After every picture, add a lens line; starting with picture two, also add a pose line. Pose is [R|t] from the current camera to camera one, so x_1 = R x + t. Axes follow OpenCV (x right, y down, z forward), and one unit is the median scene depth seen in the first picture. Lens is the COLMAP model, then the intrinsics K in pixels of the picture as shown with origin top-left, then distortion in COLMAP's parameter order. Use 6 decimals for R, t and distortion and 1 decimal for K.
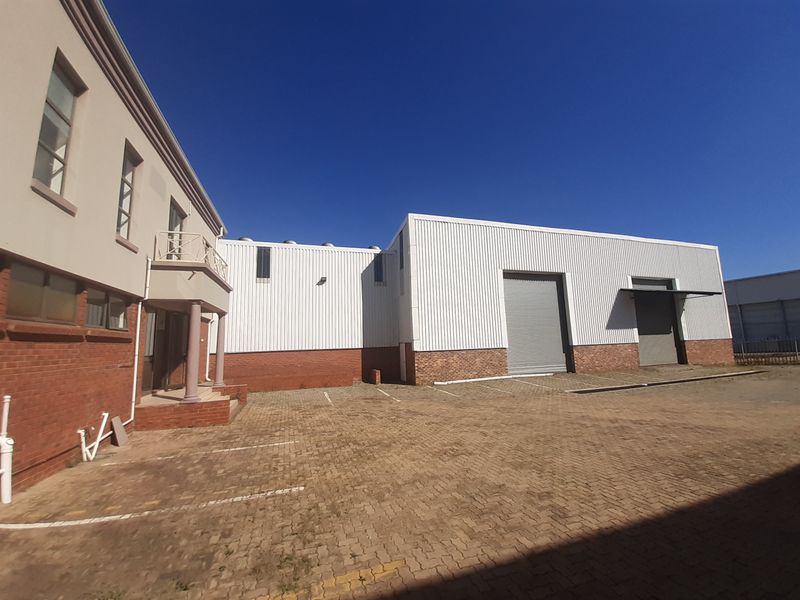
lens RADIAL K [[313.0, 0, 396.7], [0, 313.0, 302.6], [0, 0, 1]] dist [0.020775, -0.017570]
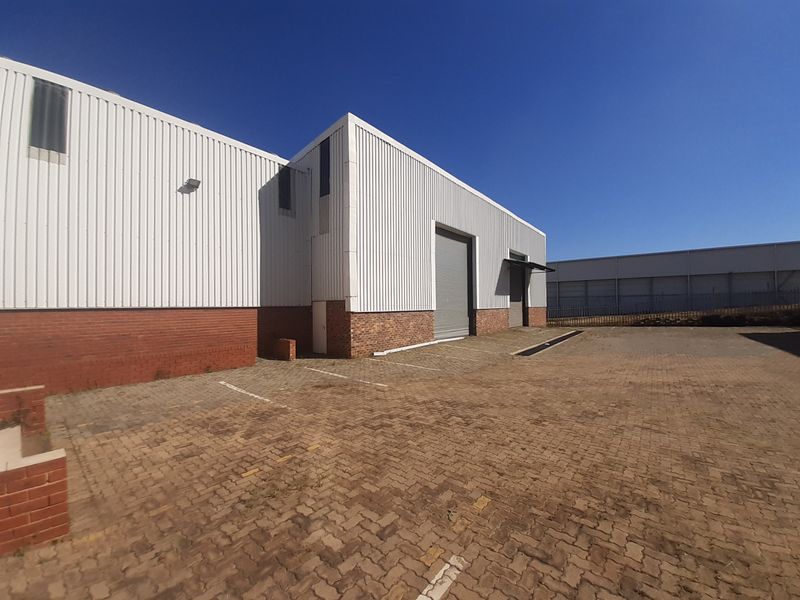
lens RADIAL K [[313.0, 0, 396.7], [0, 313.0, 302.6], [0, 0, 1]] dist [0.020775, -0.017570]
pose [[0.846867, 0.029434, 0.530989, -0.230321], [-0.085535, 0.993007, 0.081373, 0.063412], [-0.524880, -0.114331, 0.843463, 0.327598]]
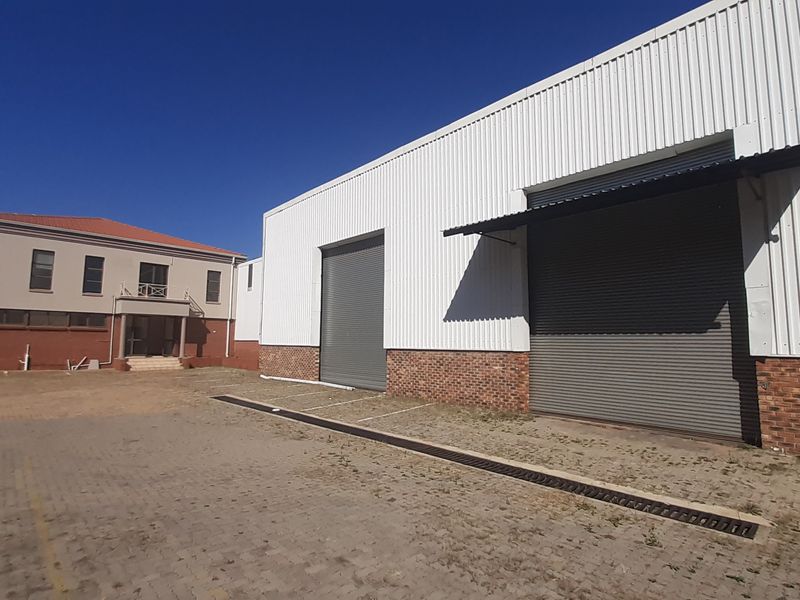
lens RADIAL K [[415.7, 0, 400.0], [0, 415.7, 300.0], [0, 0, 1]] dist [0.000322, -0.000652]
pose [[0.436473, -0.054220, -0.898082, 1.500139], [0.093759, 0.995489, -0.014533, 0.067225], [0.894819, -0.077861, 0.439587, 0.791733]]
